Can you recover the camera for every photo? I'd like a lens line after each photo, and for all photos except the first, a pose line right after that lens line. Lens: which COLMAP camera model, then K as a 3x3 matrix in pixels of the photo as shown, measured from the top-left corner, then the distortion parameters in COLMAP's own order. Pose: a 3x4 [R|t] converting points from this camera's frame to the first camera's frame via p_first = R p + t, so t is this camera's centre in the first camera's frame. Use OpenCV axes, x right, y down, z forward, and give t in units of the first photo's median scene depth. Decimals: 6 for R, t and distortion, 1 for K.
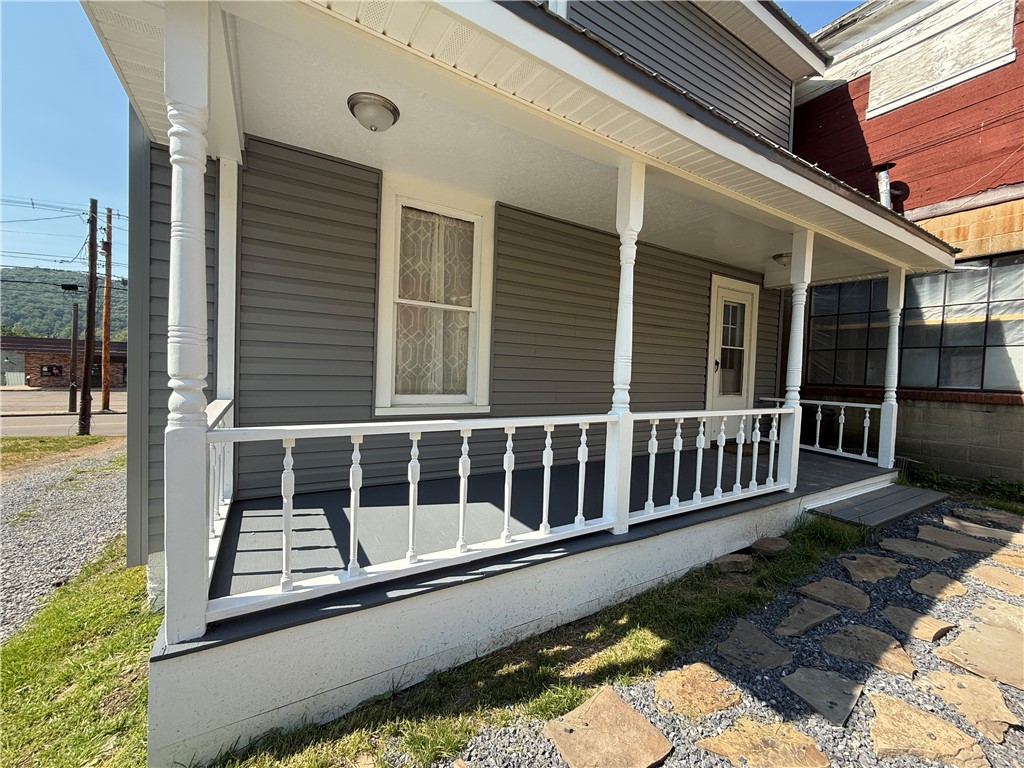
lens RADIAL K [[407.2, 0, 512.0], [0, 407.2, 384.0], [0, 0, 1]] dist [0.001315, 0.000160]
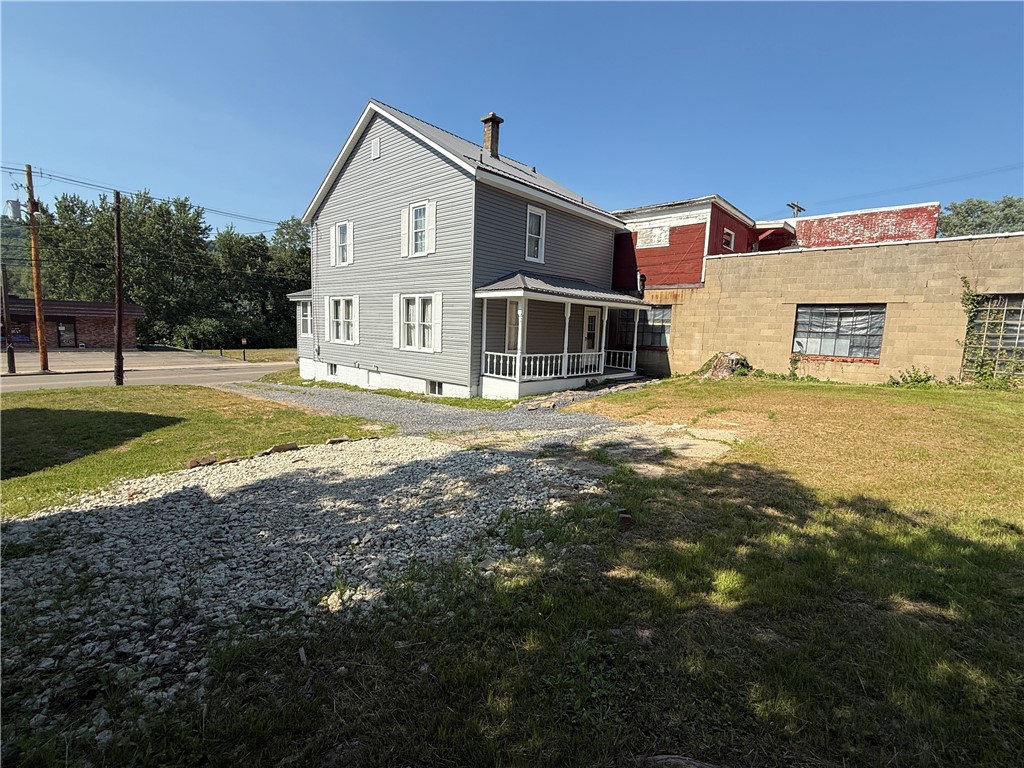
lens RADIAL K [[458.9, 0, 512.0], [0, 458.9, 384.0], [0, 0, 1]] dist [-0.001580, -0.000005]
pose [[0.959199, -0.034277, 0.280645, -1.208018], [0.005635, 0.994744, 0.102235, -0.083019], [-0.282675, -0.096482, 0.954351, -2.601866]]
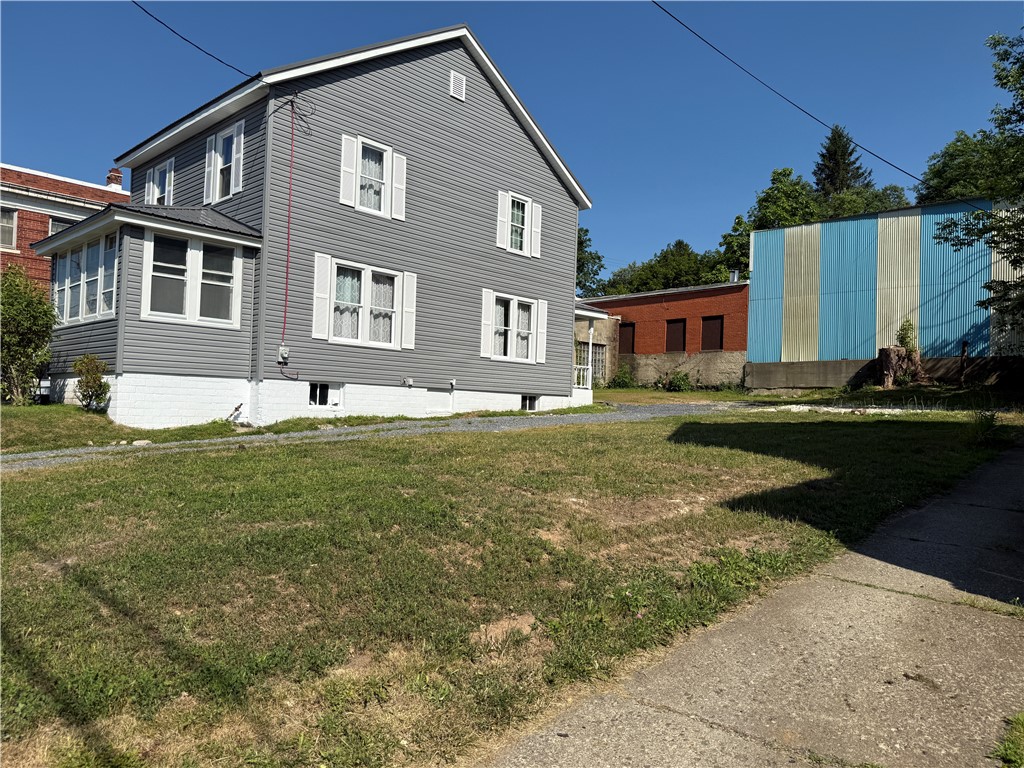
lens RADIAL K [[715.7, 0, 512.0], [0, 715.7, 384.0], [0, 0, 1]] dist [0.010864, 0.000937]
pose [[-0.280324, -0.015003, 0.959788, -6.694360], [-0.016975, 0.999799, 0.010670, 0.183749], [-0.959755, -0.013301, -0.280522, 3.845779]]
